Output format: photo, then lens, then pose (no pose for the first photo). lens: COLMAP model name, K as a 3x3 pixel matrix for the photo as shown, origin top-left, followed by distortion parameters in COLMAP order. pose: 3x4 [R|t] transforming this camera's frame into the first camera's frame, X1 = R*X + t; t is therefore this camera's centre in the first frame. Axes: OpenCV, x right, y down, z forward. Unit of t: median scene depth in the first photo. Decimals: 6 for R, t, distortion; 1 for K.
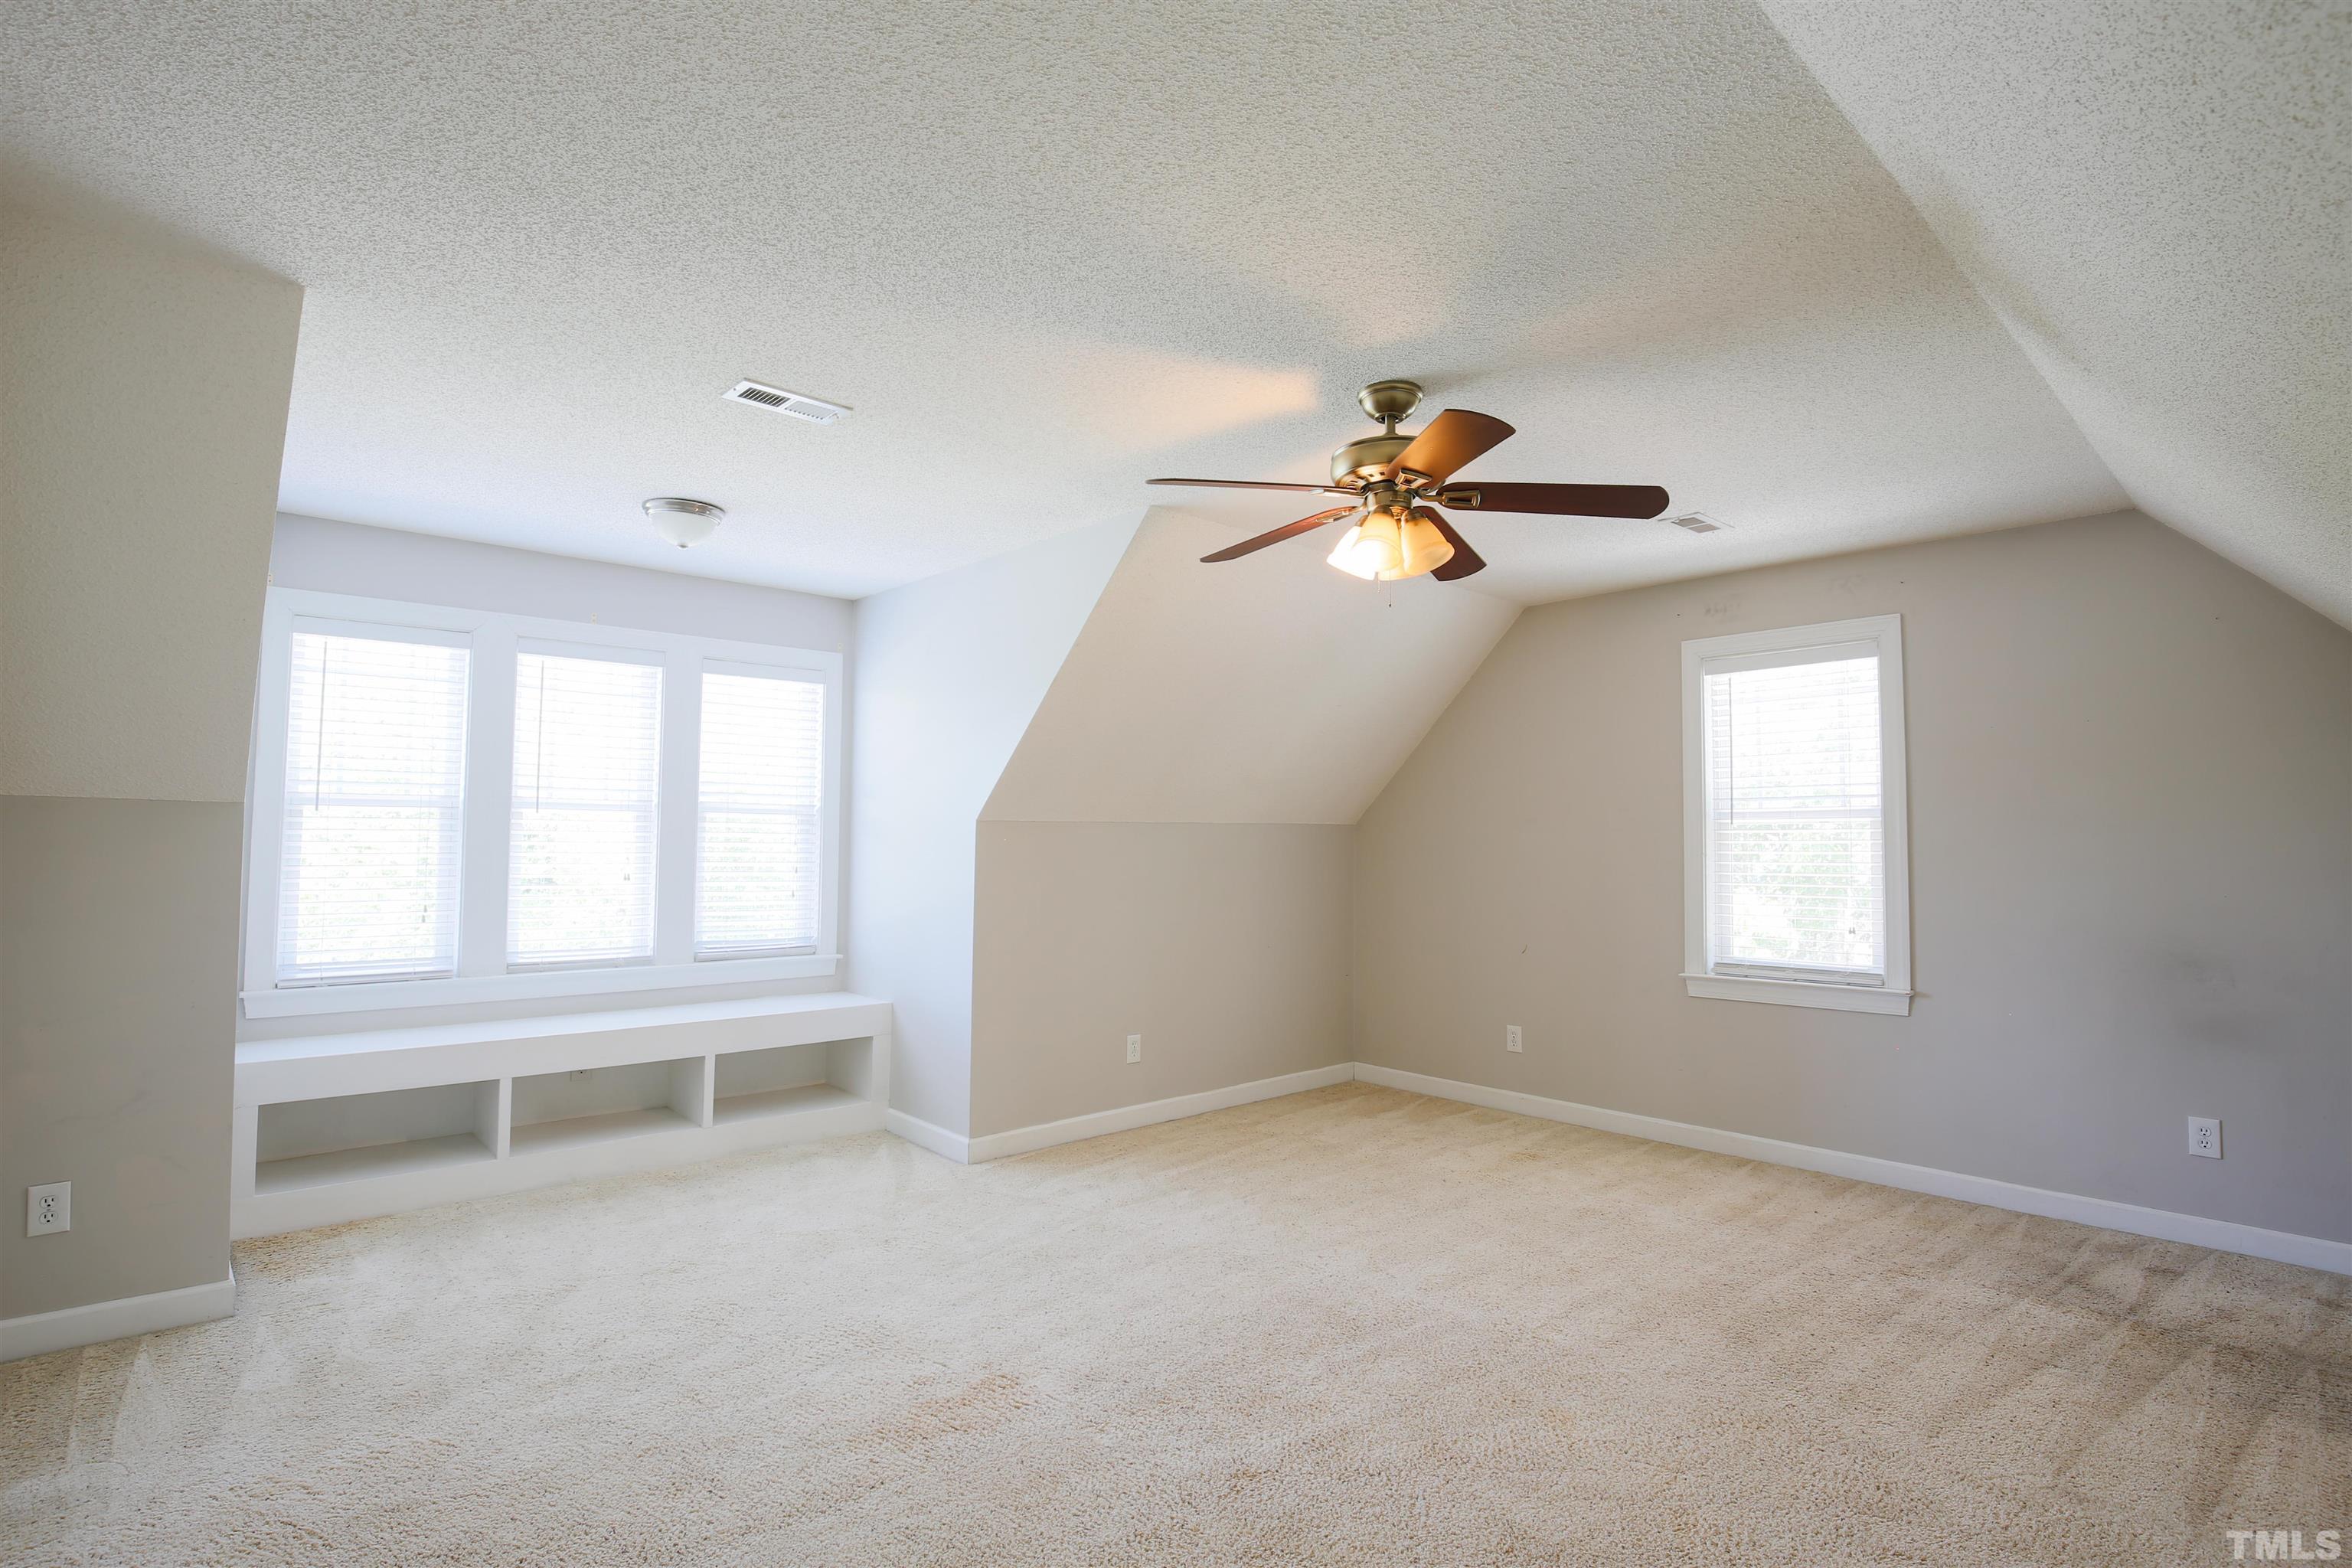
lens RADIAL K [[1127.9, 0, 1179.0], [0, 1127.9, 775.1], [0, 0, 1]] dist [-0.032414, 0.004732]
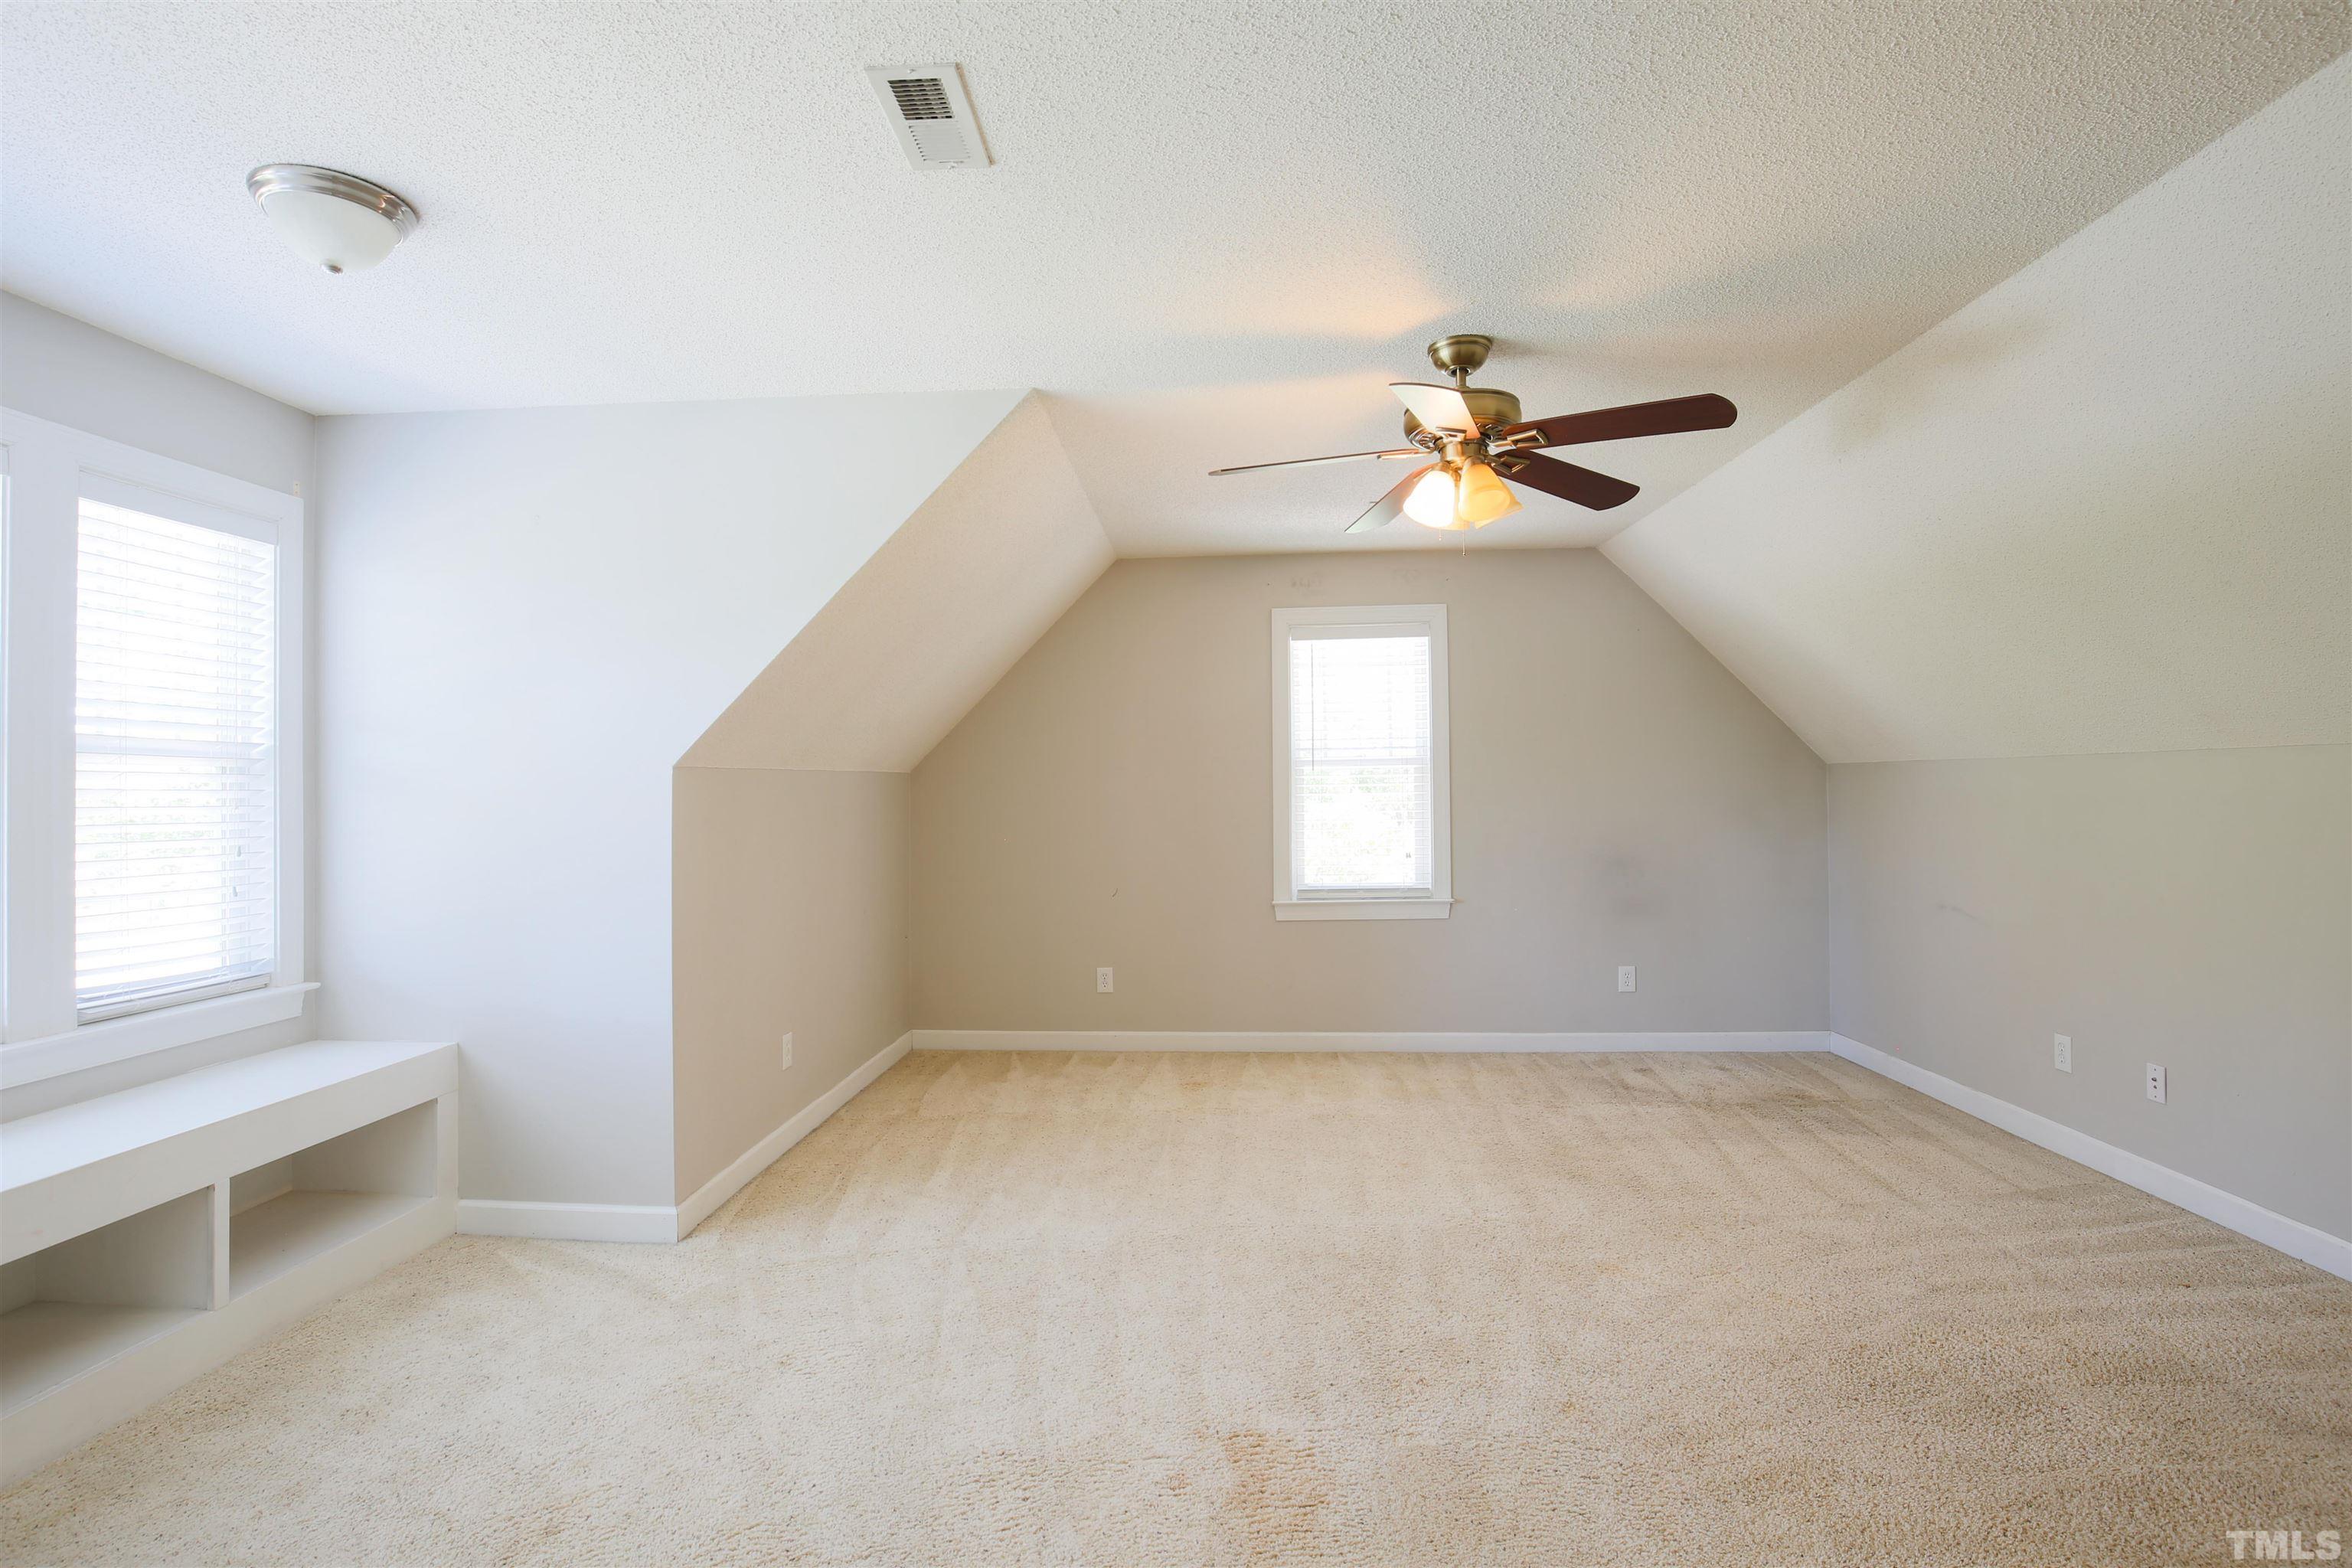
lens RADIAL K [[1127.9, 0, 1170.5], [0, 1127.9, 780.2], [0, 0, 1]] dist [-0.032414, 0.004732]
pose [[0.722093, -0.008927, 0.691738, -0.452527], [-0.025076, 0.998922, 0.039067, 0.012747], [-0.691341, -0.045556, 0.721091, 0.273105]]
